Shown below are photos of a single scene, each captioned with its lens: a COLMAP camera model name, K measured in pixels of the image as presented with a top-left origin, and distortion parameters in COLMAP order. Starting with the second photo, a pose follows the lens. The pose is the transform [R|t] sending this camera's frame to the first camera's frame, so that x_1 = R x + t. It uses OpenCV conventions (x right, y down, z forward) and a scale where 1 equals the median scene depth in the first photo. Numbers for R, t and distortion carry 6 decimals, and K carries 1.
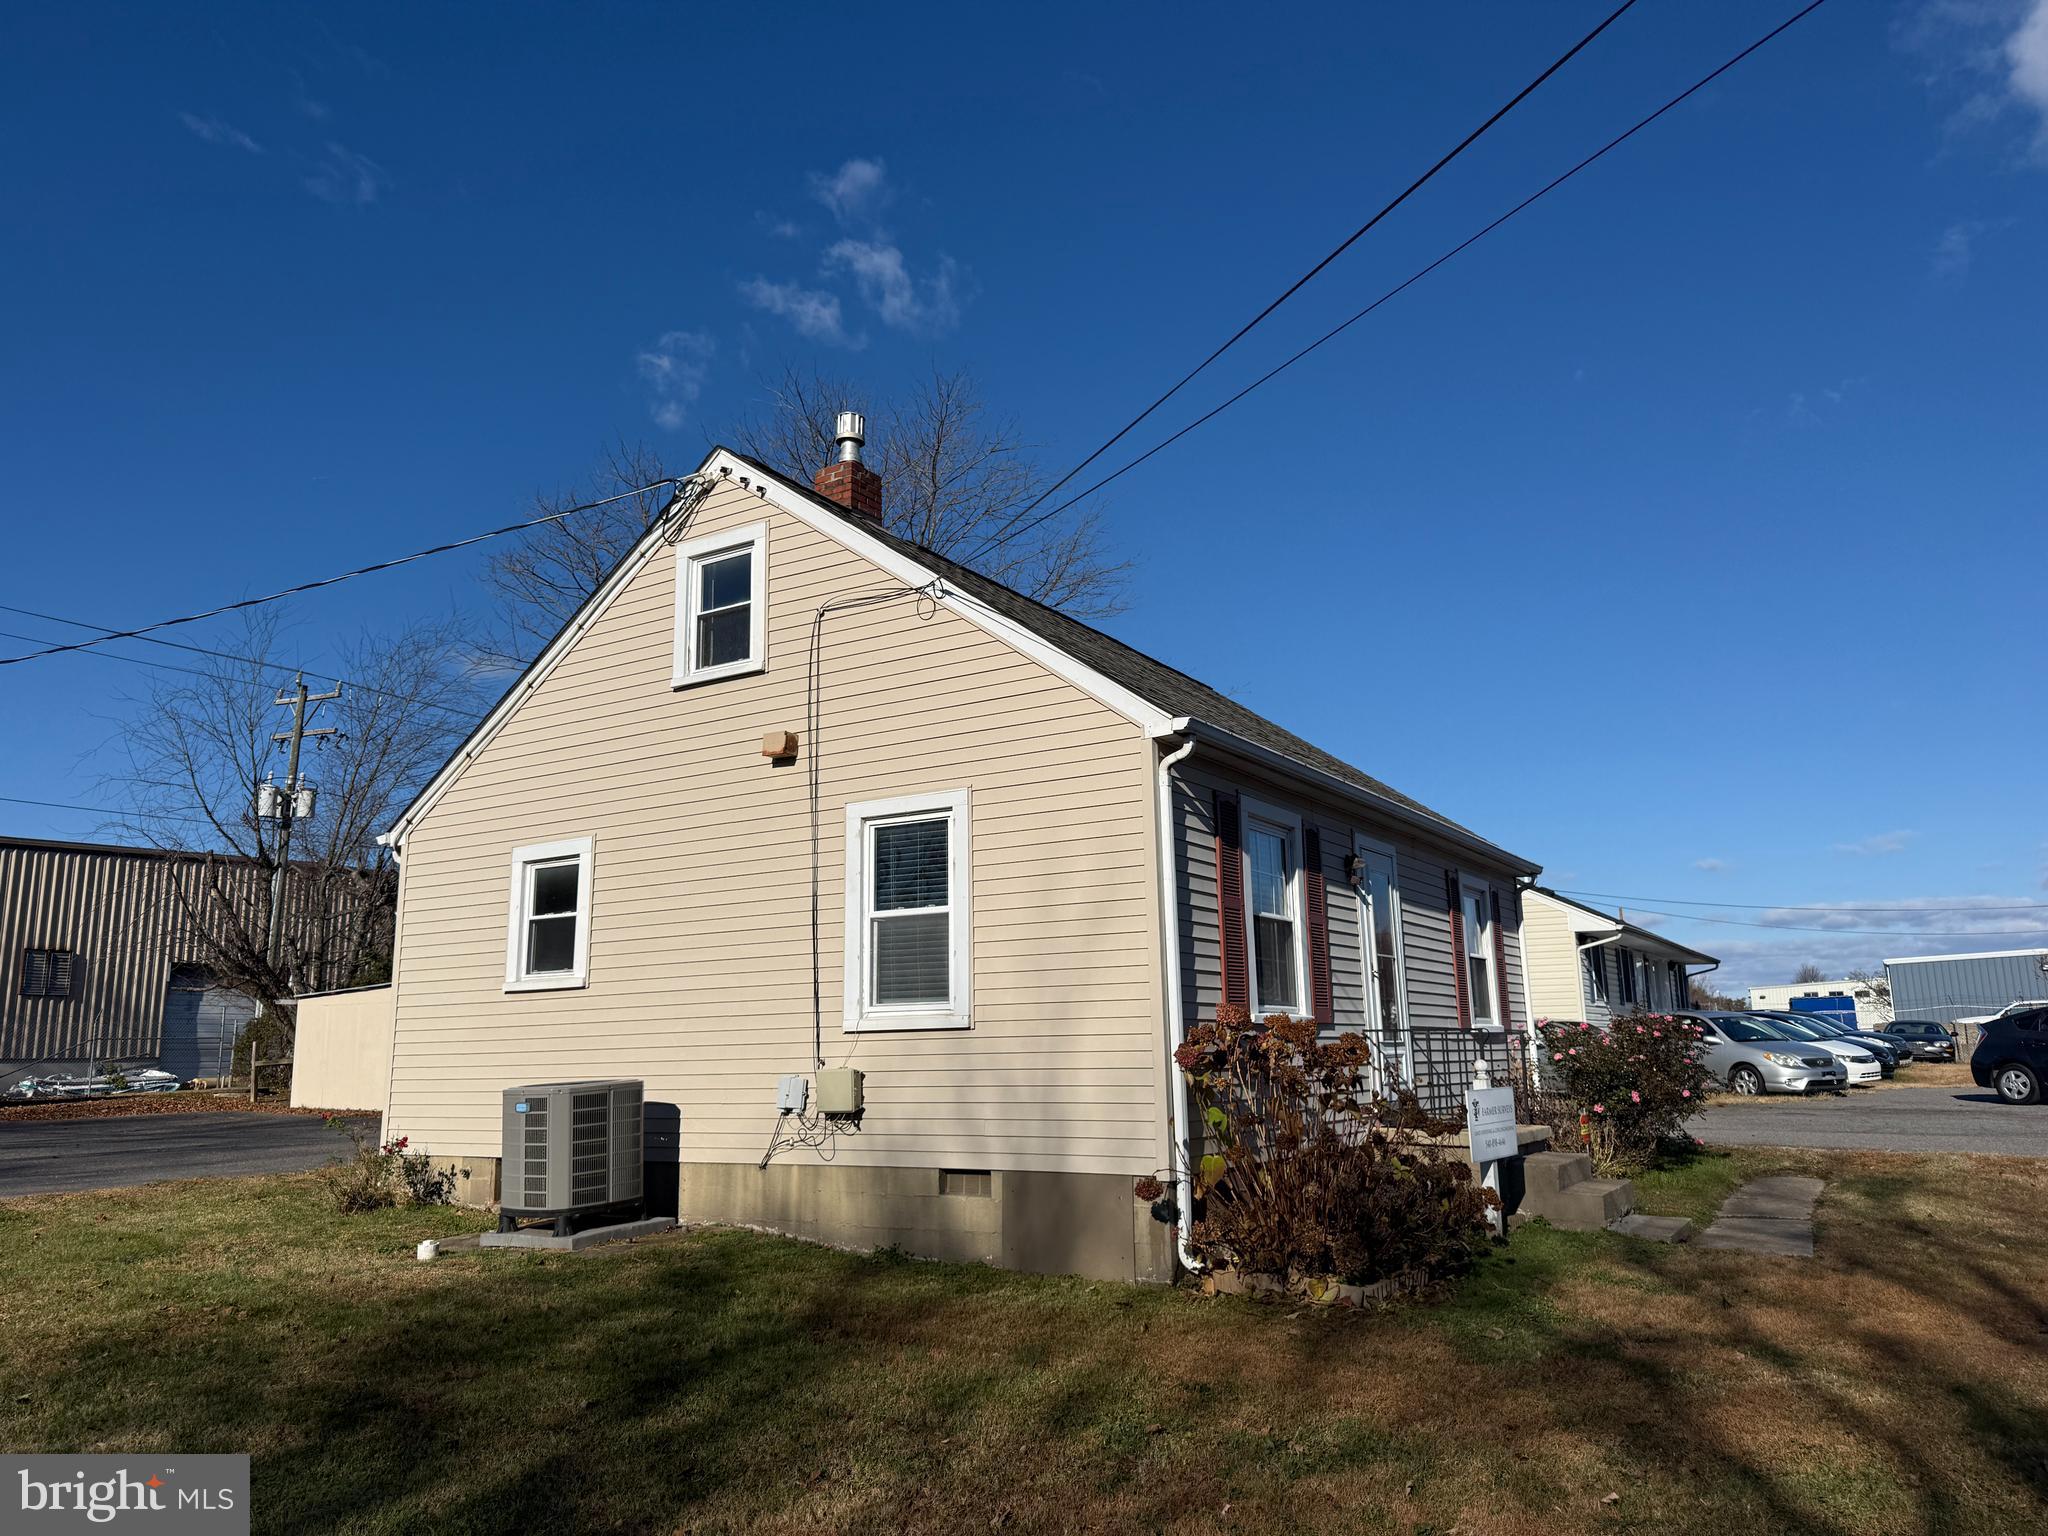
lens RADIAL K [[1416.8, 0, 1018.5], [0, 1416.8, 774.8], [0, 0, 1]] dist [0.084947, -0.116643]
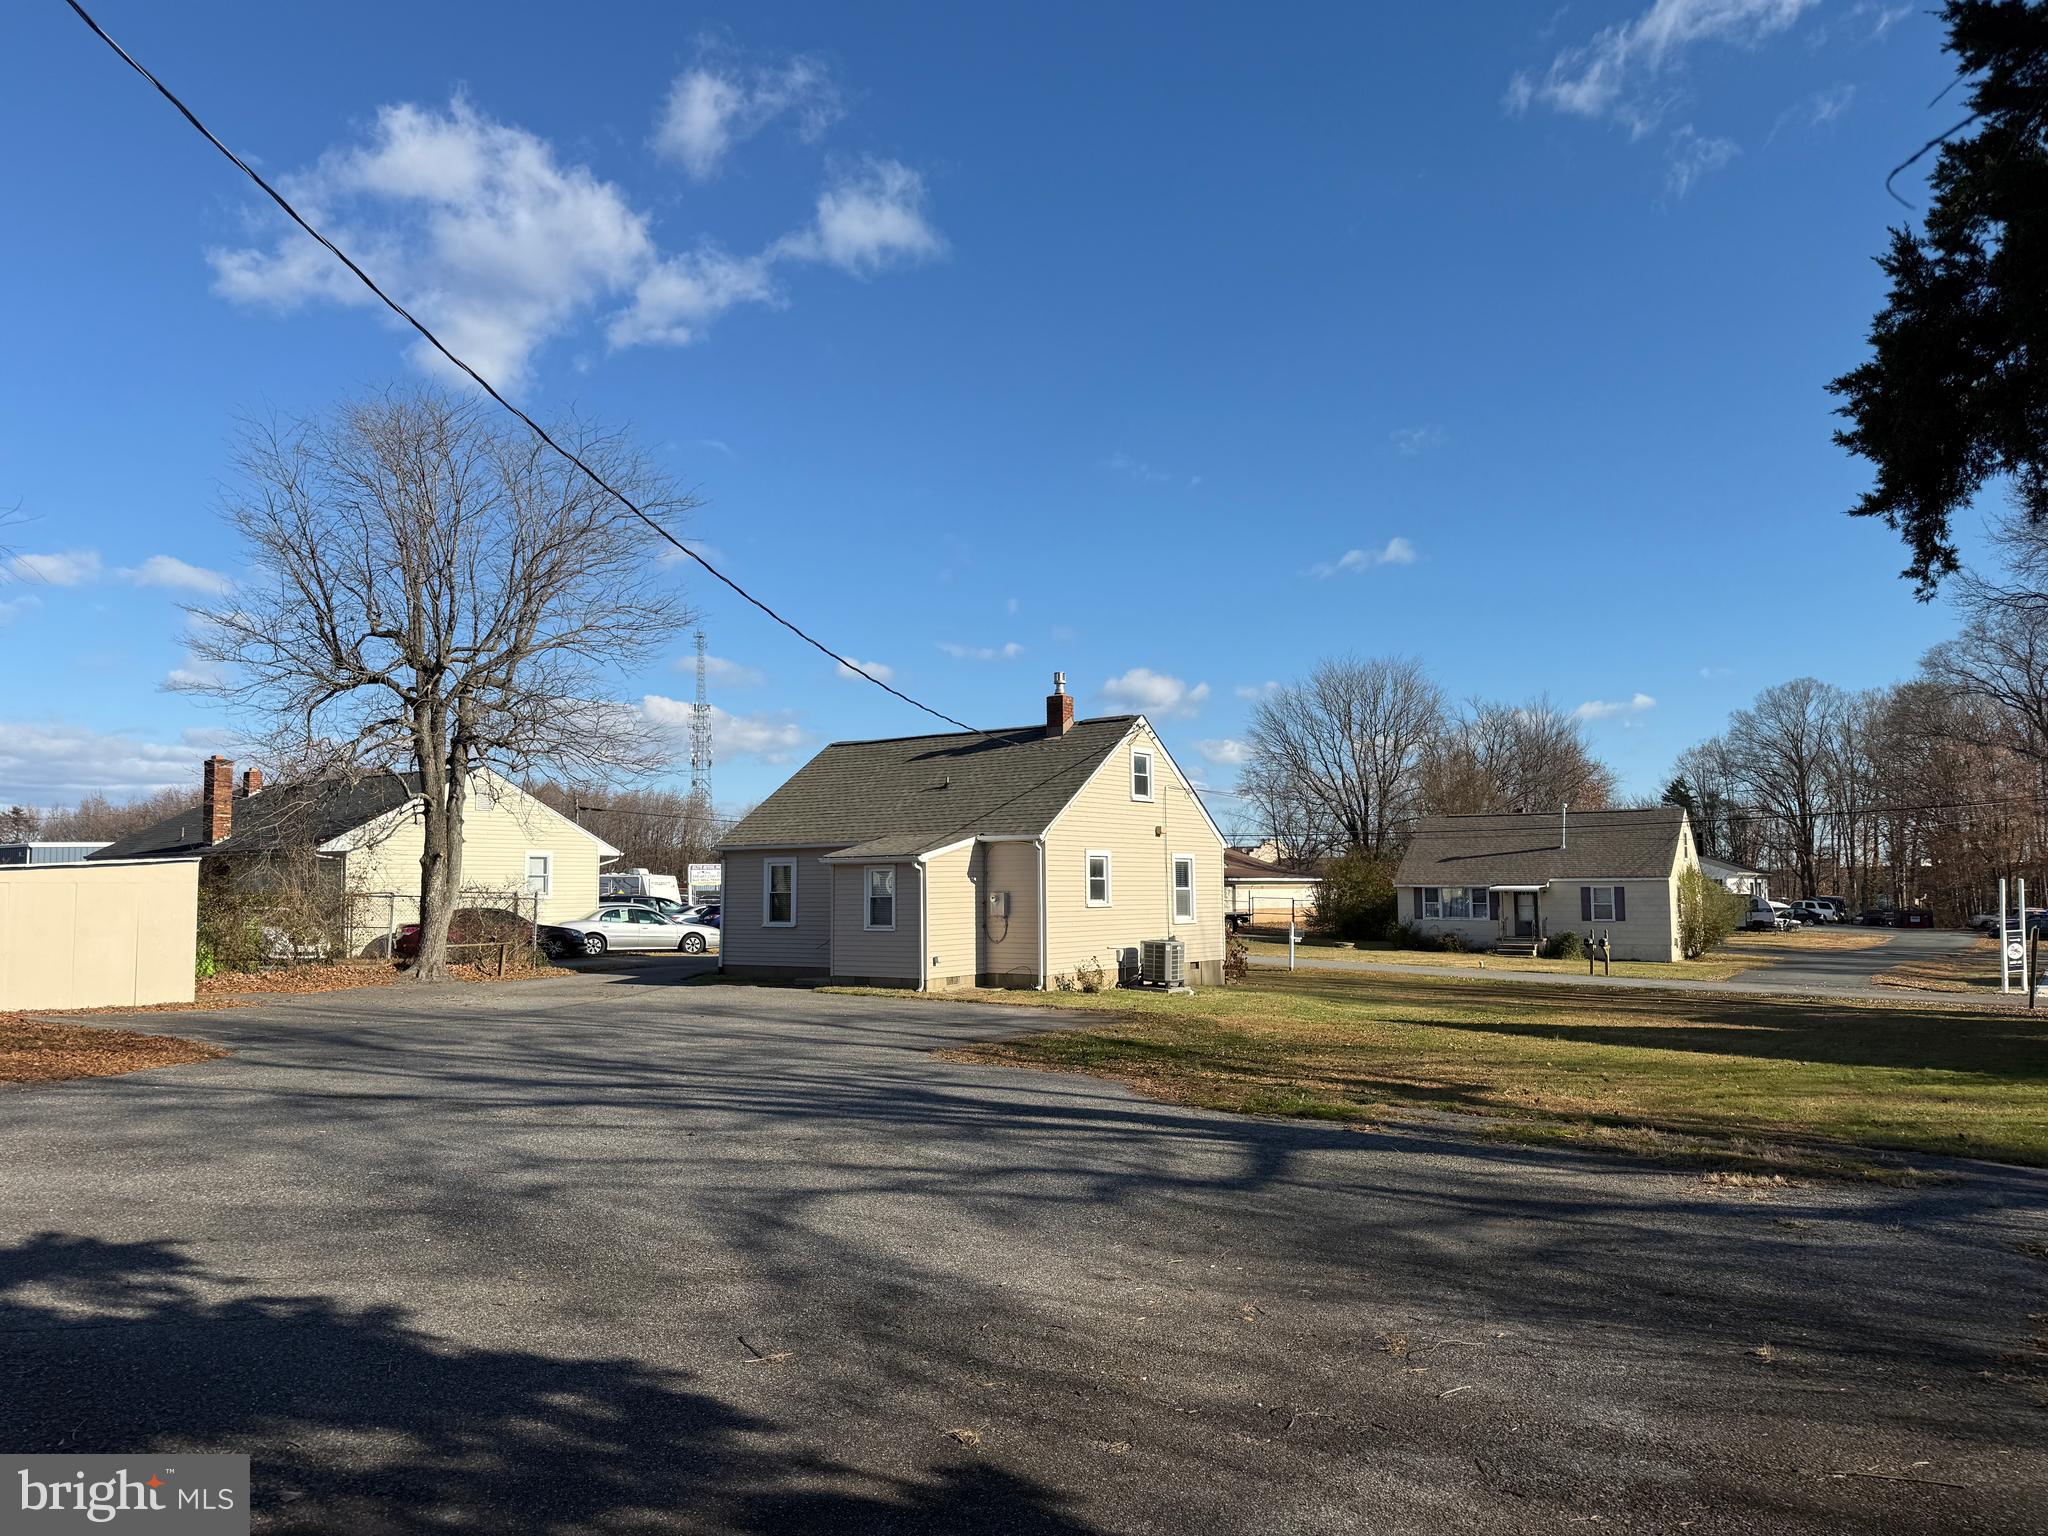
lens RADIAL K [[1398.3, 0, 949.8], [0, 1398.3, 804.7], [0, 0, 1]] dist [0.082774, -0.000115]
pose [[0.115516, 0.079686, 0.990104, -3.345434], [-0.187583, 0.980591, -0.057035, 0.189906], [-0.975433, -0.179138, 0.128222, 1.127563]]
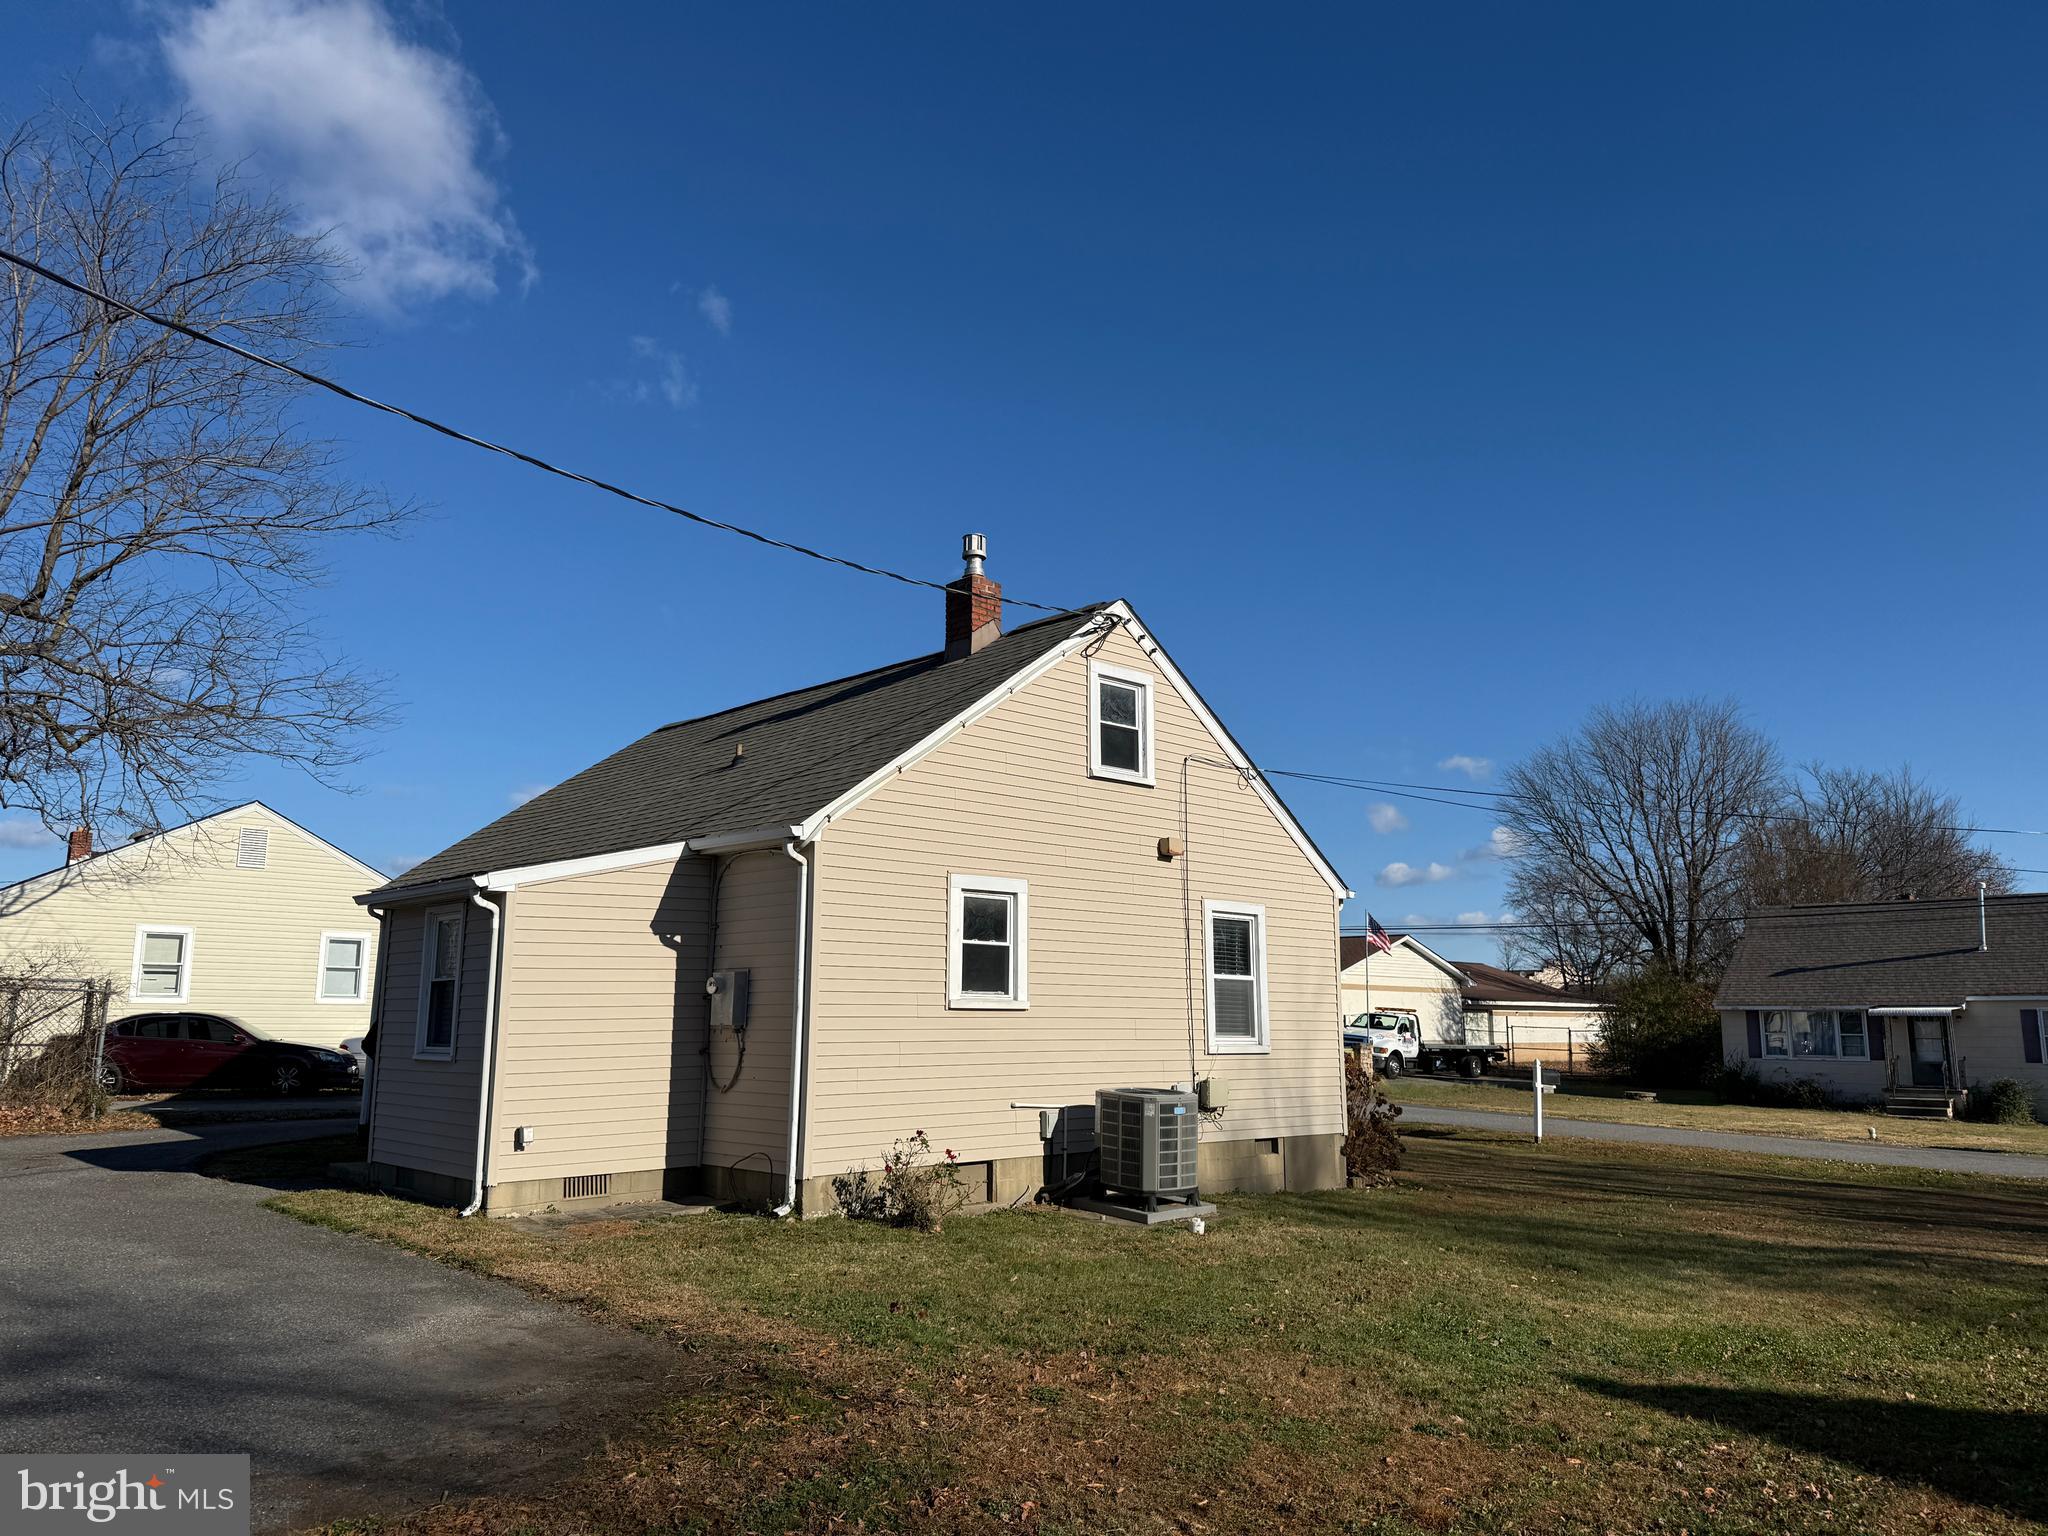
lens RADIAL K [[1416.8, 0, 1018.5], [0, 1416.8, 774.8], [0, 0, 1]] dist [0.084947, -0.116643]
pose [[0.255046, 0.186518, 0.948769, -1.633865], [-0.194156, 0.971113, -0.138718, 0.140973], [-0.947235, -0.148830, 0.283892, 0.800876]]
